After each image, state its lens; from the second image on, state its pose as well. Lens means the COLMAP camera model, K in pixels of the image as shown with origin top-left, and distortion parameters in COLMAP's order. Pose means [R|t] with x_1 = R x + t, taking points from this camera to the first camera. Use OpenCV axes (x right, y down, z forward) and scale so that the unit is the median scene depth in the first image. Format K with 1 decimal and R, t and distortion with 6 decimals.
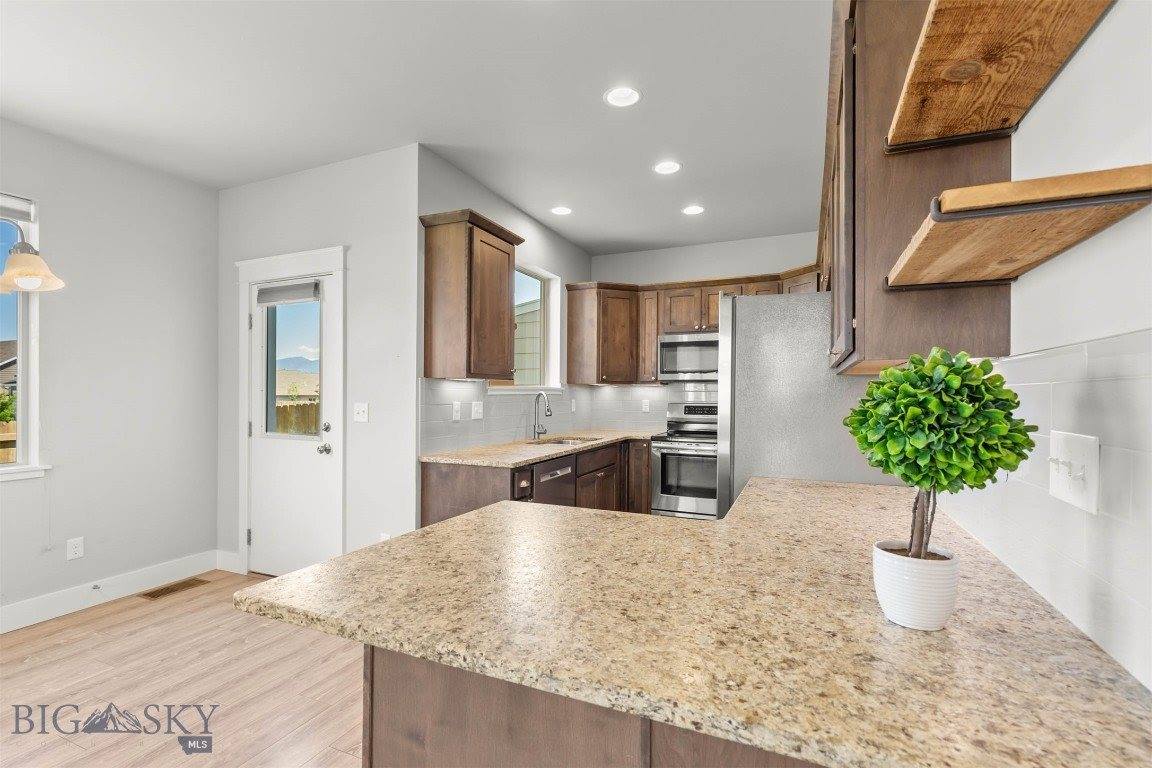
lens RADIAL K [[523.0, 0, 575.6], [0, 523.0, 390.9], [0, 0, 1]] dist [0.004014, 0.000338]
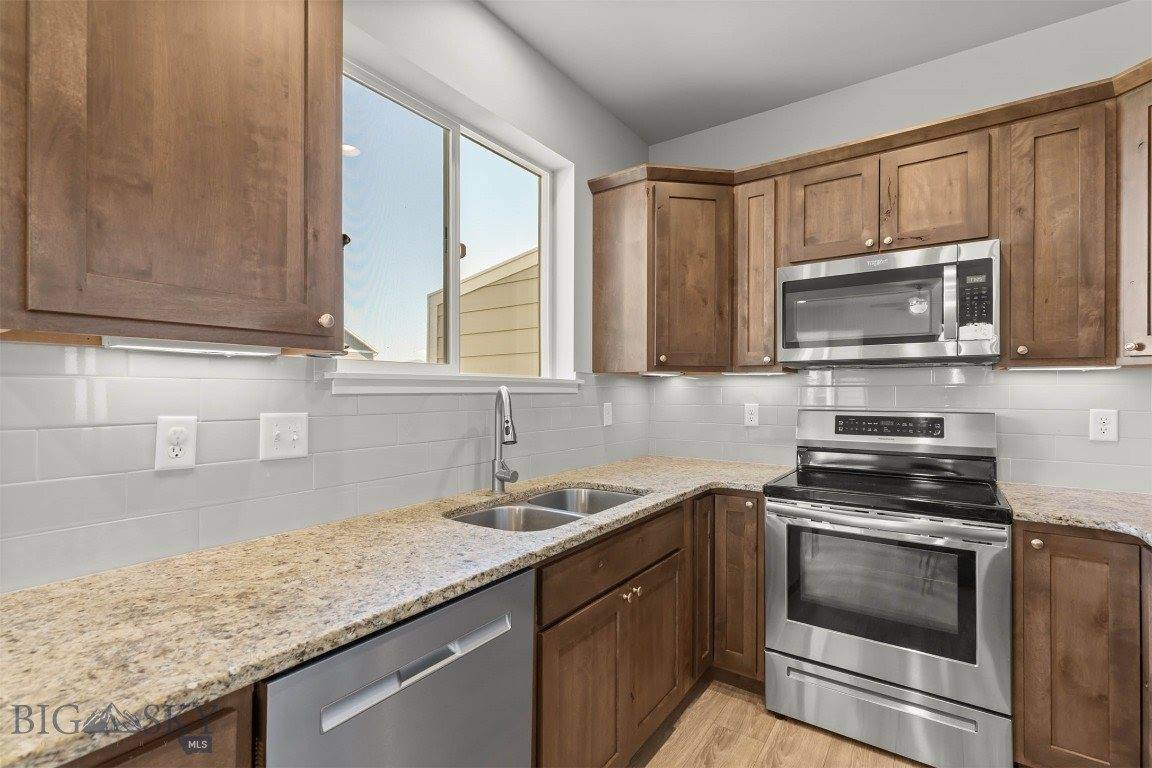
lens RADIAL K [[523.0, 0, 571.6], [0, 523.0, 387.5], [0, 0, 1]] dist [0.004014, 0.000338]
pose [[0.980725, -0.004991, -0.195329, 0.067069], [0.004228, 0.999982, -0.004326, 0.003330], [0.195347, 0.003416, 0.980728, 0.499294]]
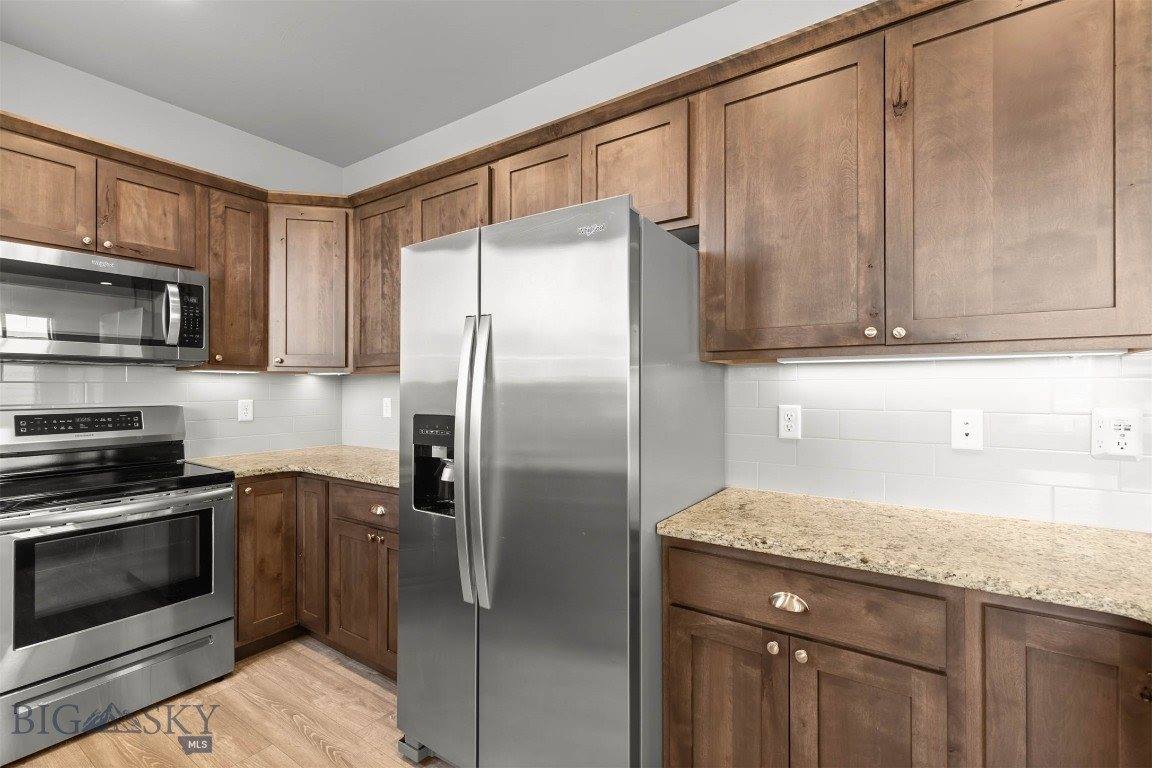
lens RADIAL K [[523.0, 0, 579.7], [0, 523.0, 382.4], [0, 0, 1]] dist [0.004014, 0.000338]
pose [[0.166262, 0.005397, 0.986067, -0.141718], [-0.000511, 0.999985, -0.005387, 0.003098], [-0.986082, 0.000392, 0.166262, 0.495524]]
